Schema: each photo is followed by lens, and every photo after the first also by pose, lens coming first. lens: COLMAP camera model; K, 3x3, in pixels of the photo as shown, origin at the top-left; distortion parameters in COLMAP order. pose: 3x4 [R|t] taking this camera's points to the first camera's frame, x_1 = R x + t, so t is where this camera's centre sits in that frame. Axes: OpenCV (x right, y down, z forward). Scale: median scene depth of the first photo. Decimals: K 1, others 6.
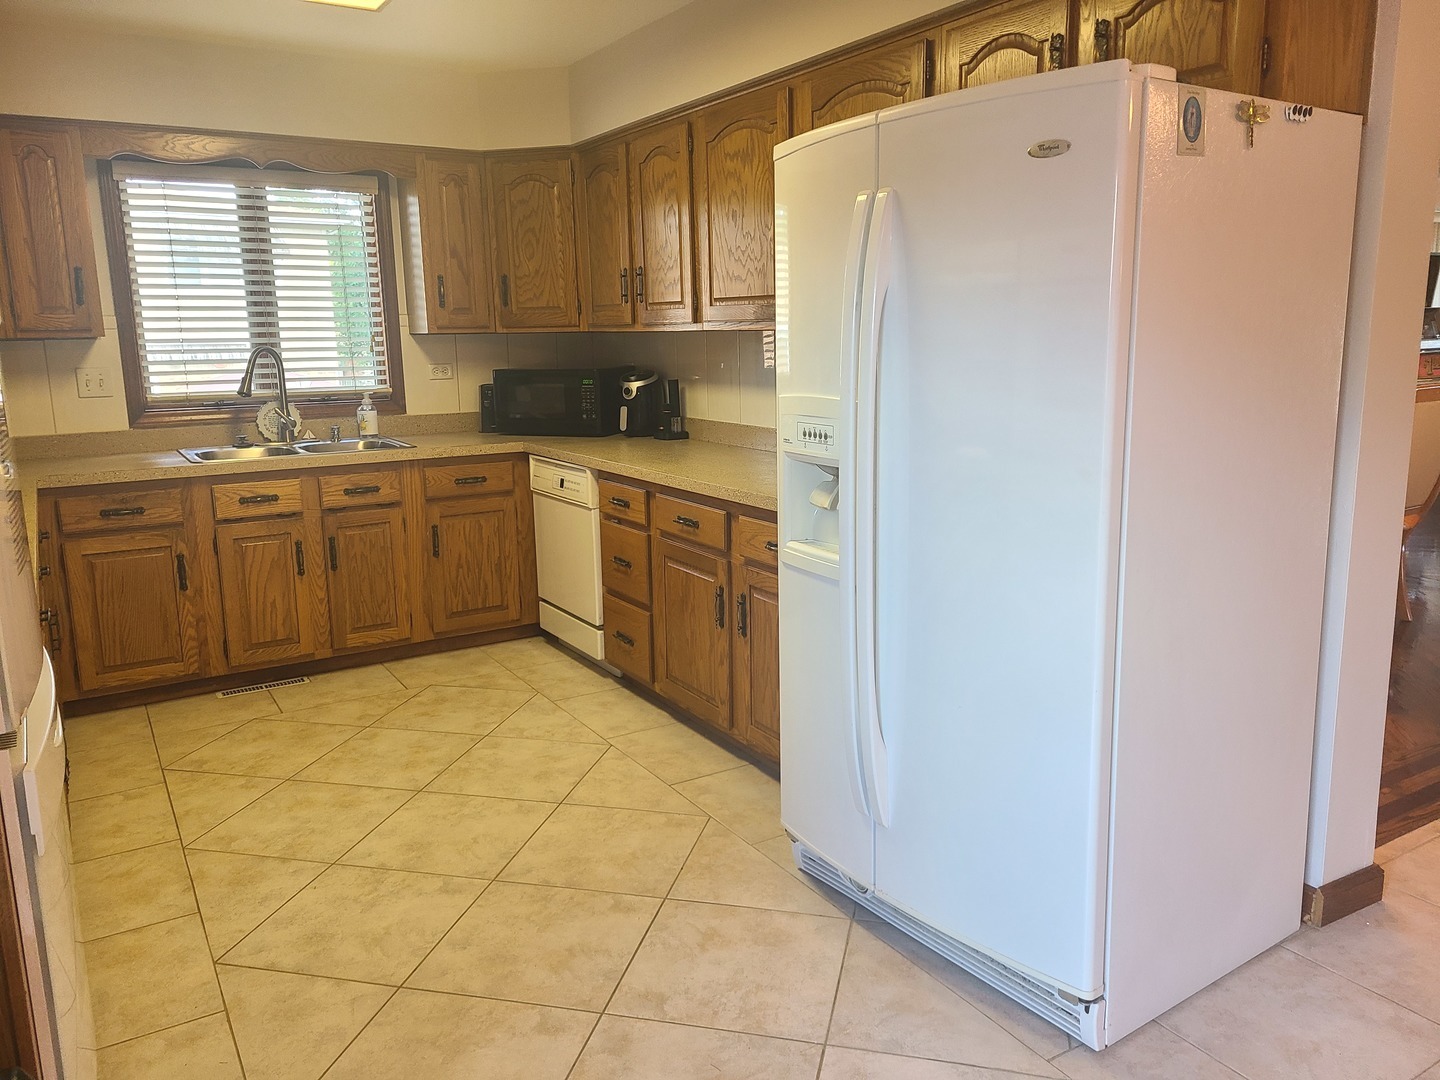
lens RADIAL K [[1077.9, 0, 719.2], [0, 1077.9, 537.0], [0, 0, 1]] dist [0.063311, -0.052615]
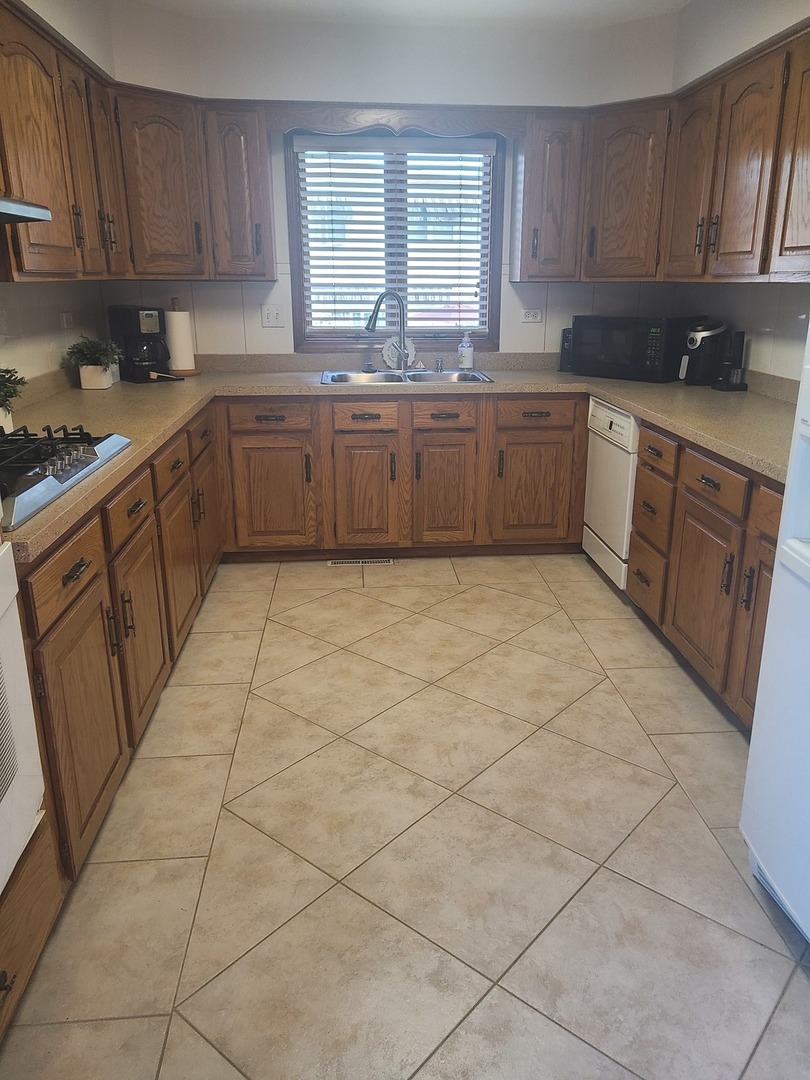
lens RADIAL K [[808.4, 0, 421.6], [0, 808.4, 541.0], [0, 0, 1]] dist [0.063311, -0.052615]
pose [[0.896159, 0.155016, -0.415776, 0.046869], [-0.102514, 0.983973, 0.145901, -0.038229], [0.431730, -0.088128, 0.897688, 0.185385]]
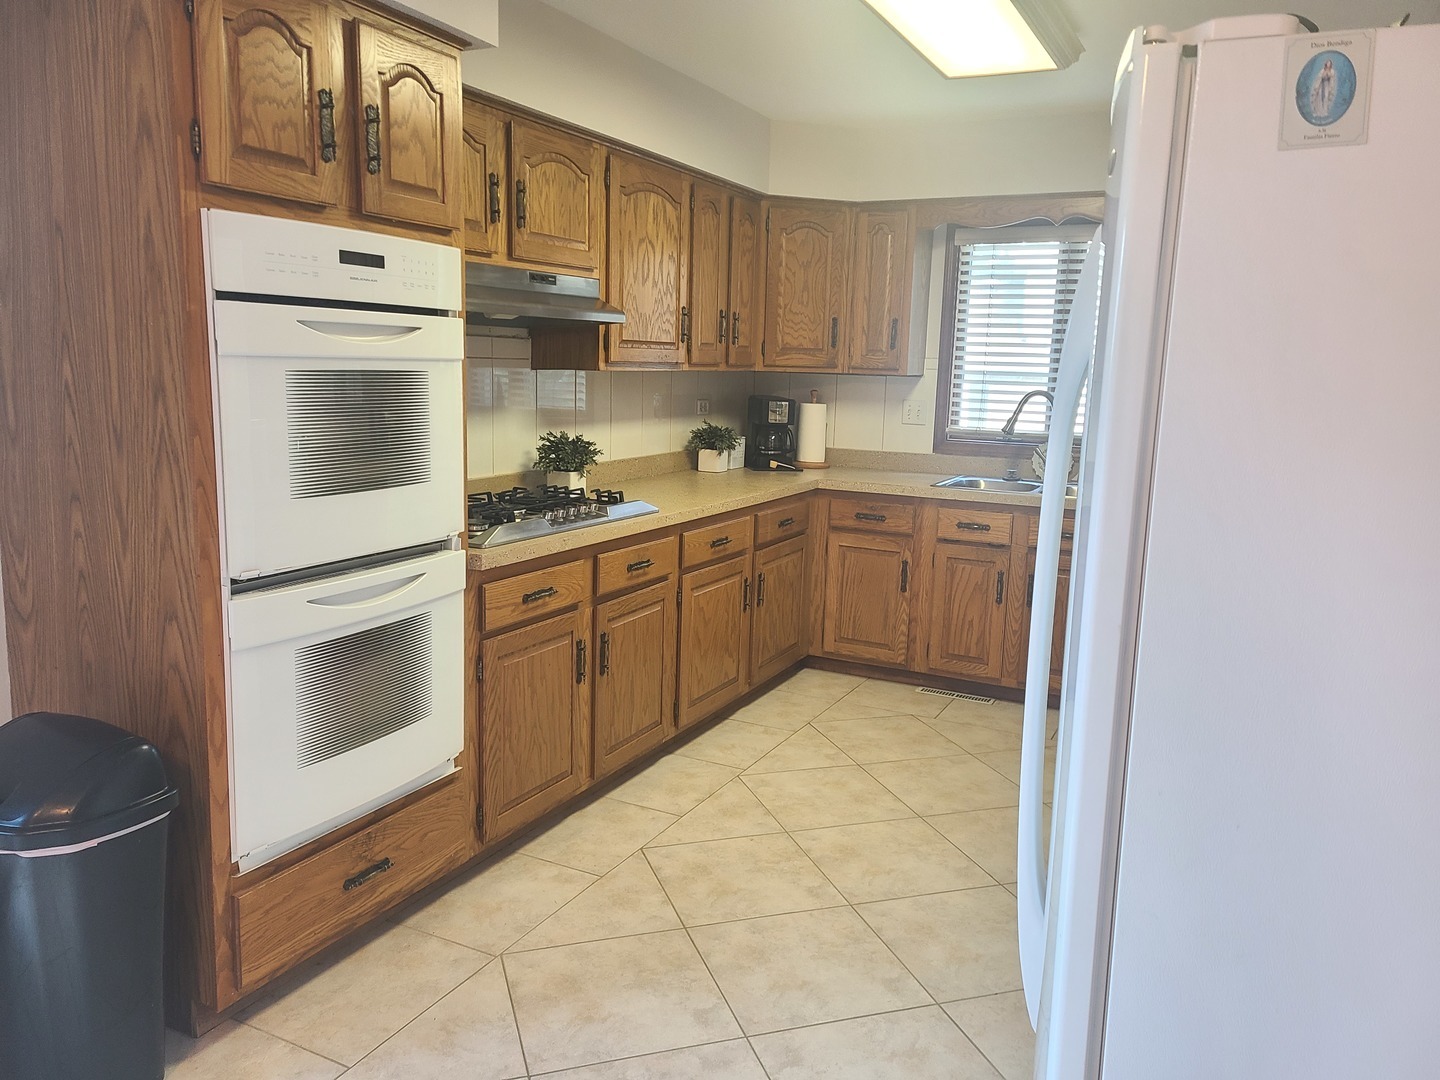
lens RADIAL K [[1077.9, 0, 715.6], [0, 1077.9, 537.1], [0, 0, 1]] dist [0.063311, -0.052615]
pose [[0.523041, 0.172018, -0.834768, 0.372582], [-0.203609, 0.976282, 0.073604, -0.054217], [0.827630, 0.131468, 0.545660, 0.197671]]
